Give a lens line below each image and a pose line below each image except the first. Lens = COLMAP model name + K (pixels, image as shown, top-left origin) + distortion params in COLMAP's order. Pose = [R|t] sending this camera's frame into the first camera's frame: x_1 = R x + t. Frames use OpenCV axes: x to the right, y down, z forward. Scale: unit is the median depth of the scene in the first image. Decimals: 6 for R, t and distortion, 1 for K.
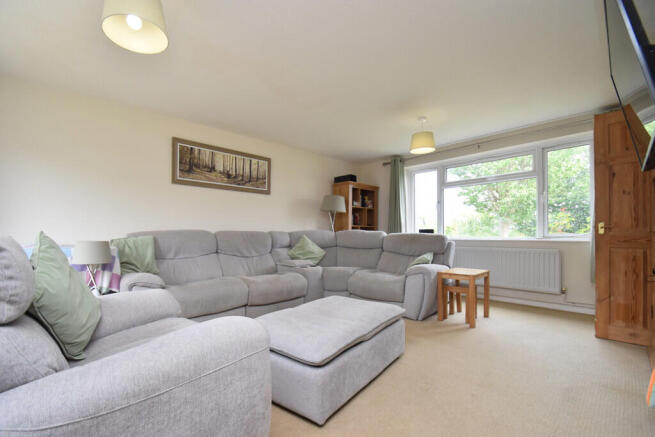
lens RADIAL K [[294.5, 0, 324.3], [0, 294.5, 233.8], [0, 0, 1]] dist [0.000898, -0.000332]
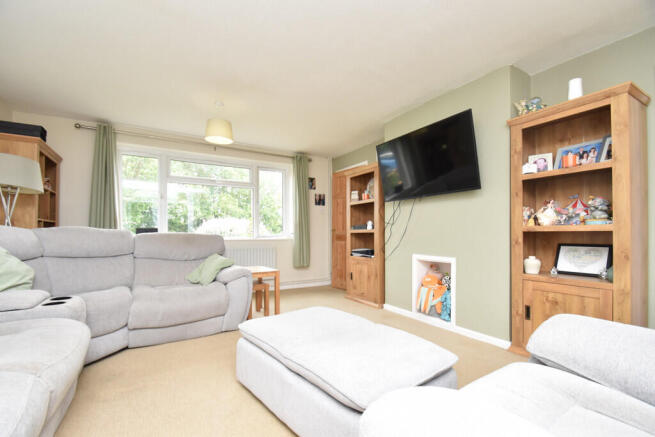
lens RADIAL K [[275.1, 0, 326.1], [0, 275.1, 233.5], [0, 0, 1]] dist [-0.000001, -0.000065]
pose [[0.226093, 0.001748, 0.974104, -0.258000], [-0.000826, 0.999998, -0.001603, 0.000983], [-0.974105, -0.000442, 0.226094, 0.323088]]
